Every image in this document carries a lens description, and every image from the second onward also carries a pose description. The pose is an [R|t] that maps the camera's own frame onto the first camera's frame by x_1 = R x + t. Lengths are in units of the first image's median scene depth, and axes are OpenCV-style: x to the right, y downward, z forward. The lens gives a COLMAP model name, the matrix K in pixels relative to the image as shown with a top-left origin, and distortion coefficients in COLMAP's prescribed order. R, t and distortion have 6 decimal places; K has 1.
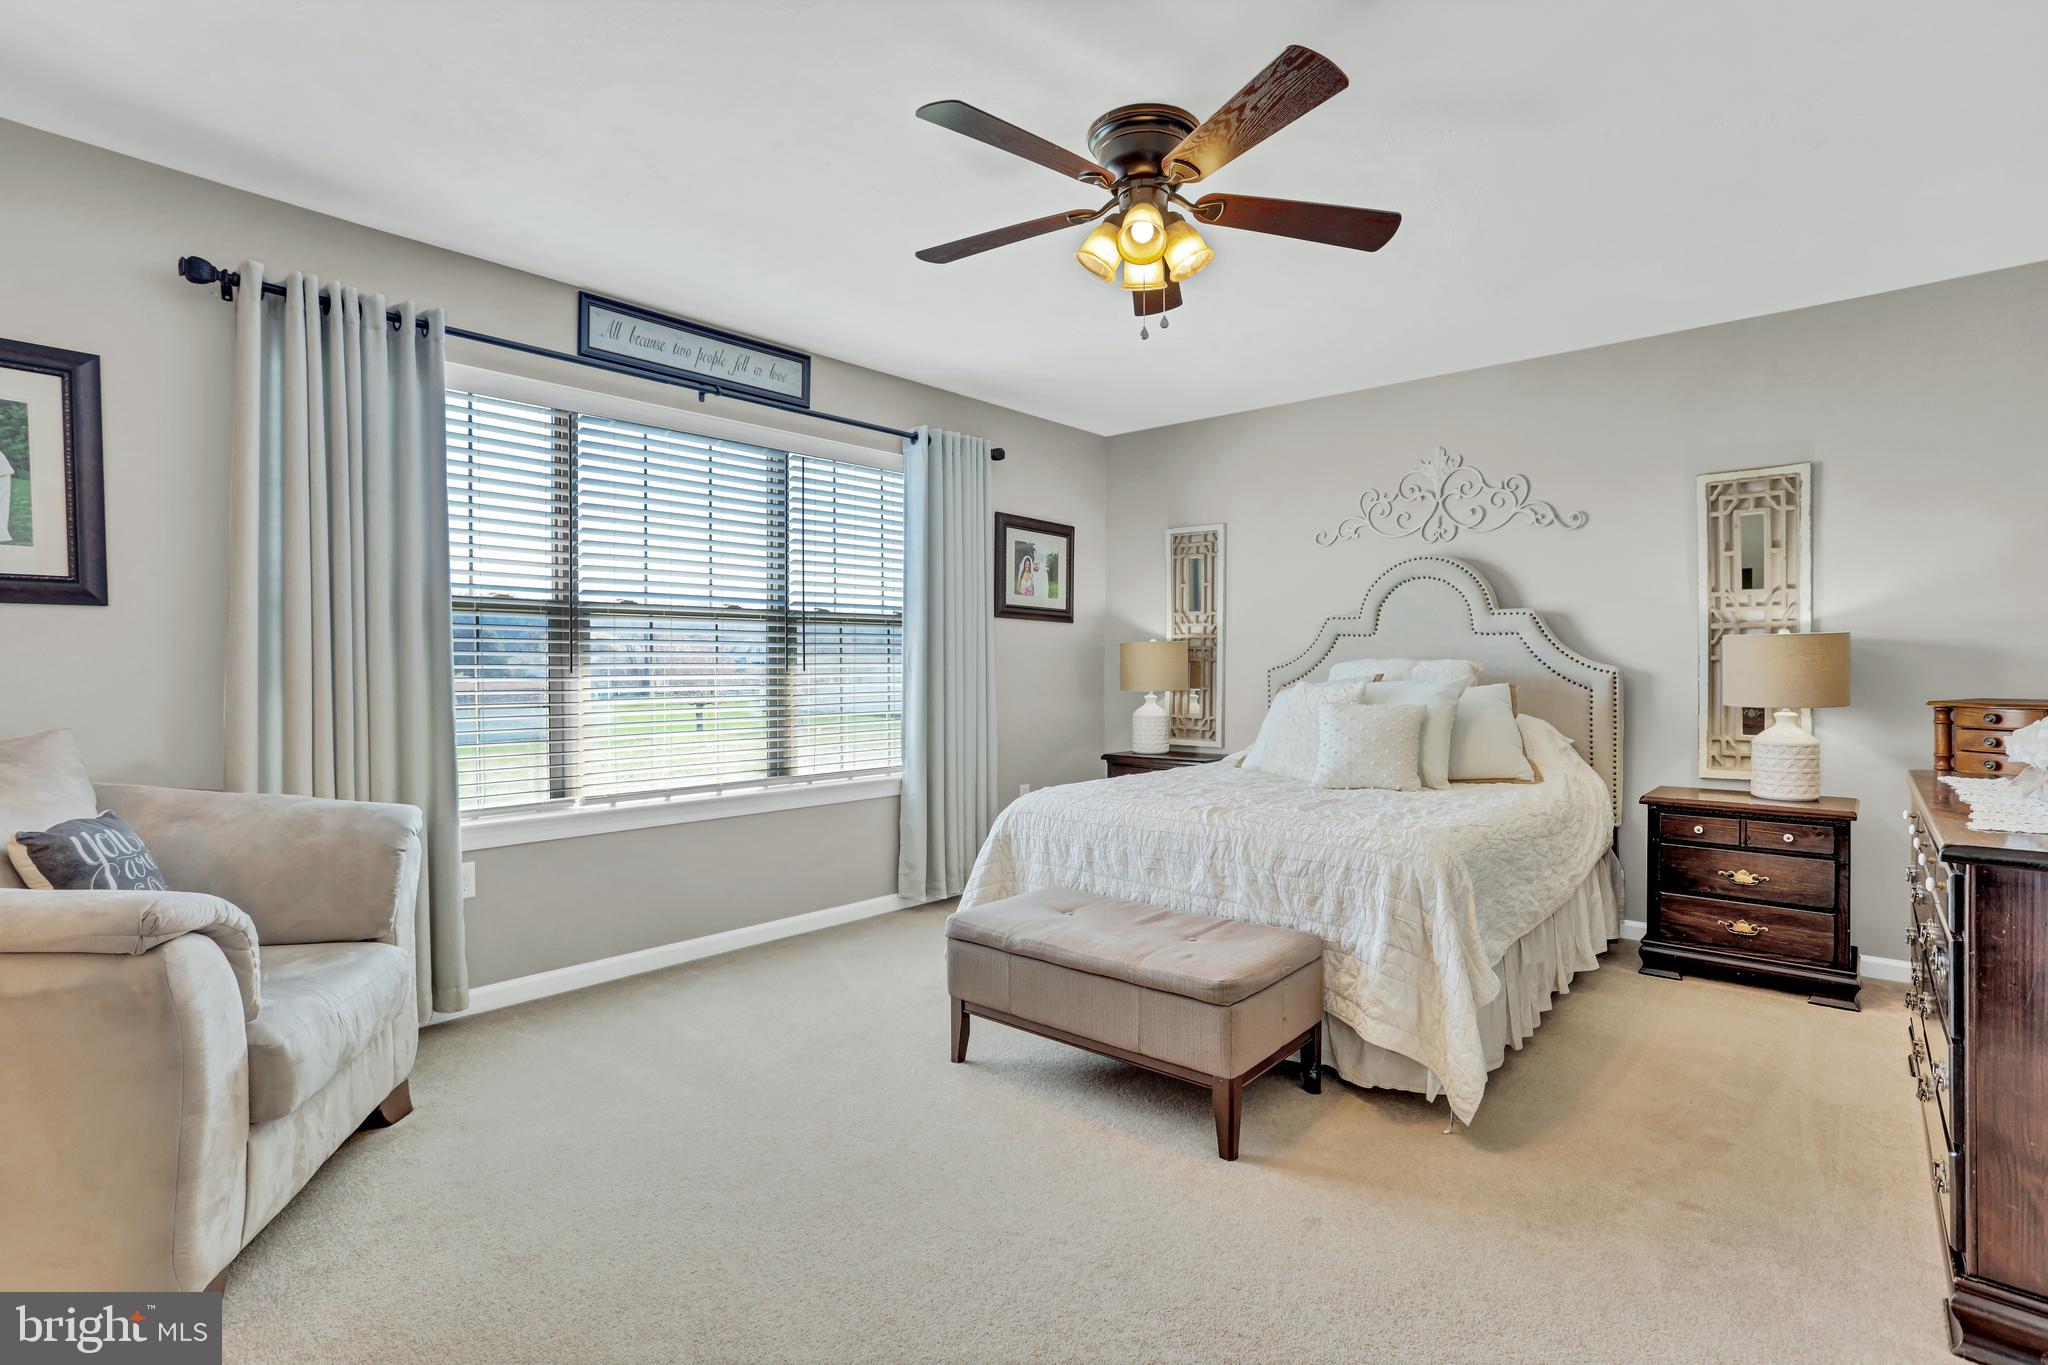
lens RADIAL K [[990.7, 0, 1028.1], [0, 990.7, 659.8], [0, 0, 1]] dist [-0.036771, 0.028359]
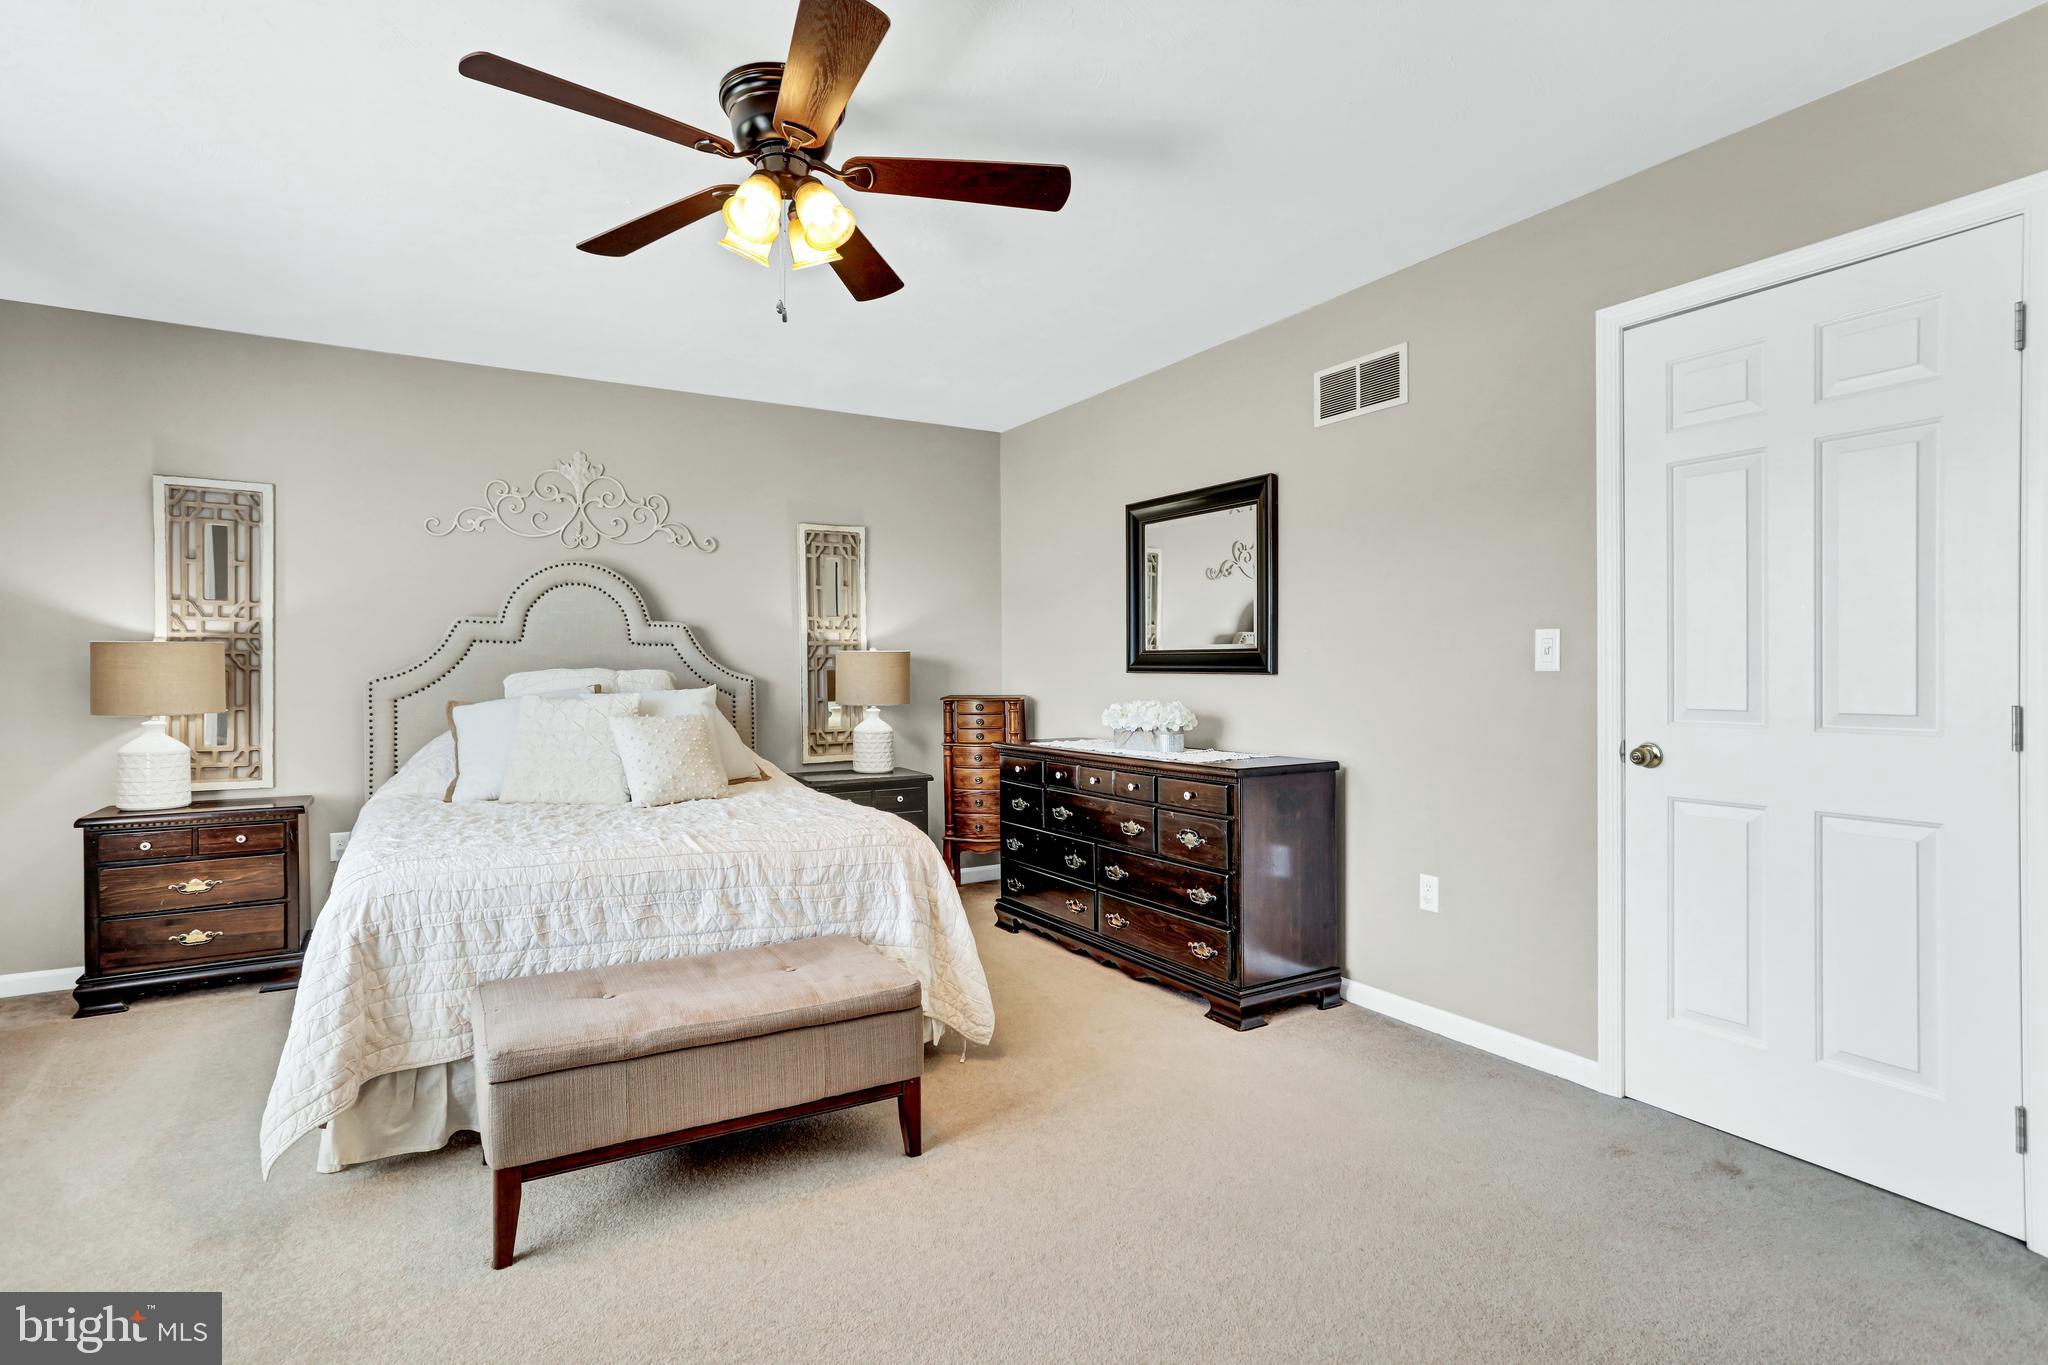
lens RADIAL K [[990.7, 0, 1028.1], [0, 990.7, 659.8], [0, 0, 1]] dist [-0.036771, 0.028359]
pose [[0.337280, 0.009685, 0.941354, -0.426674], [-0.003785, 0.999953, -0.008931, -0.002793], [-0.941397, -0.000551, 0.337301, 0.311380]]
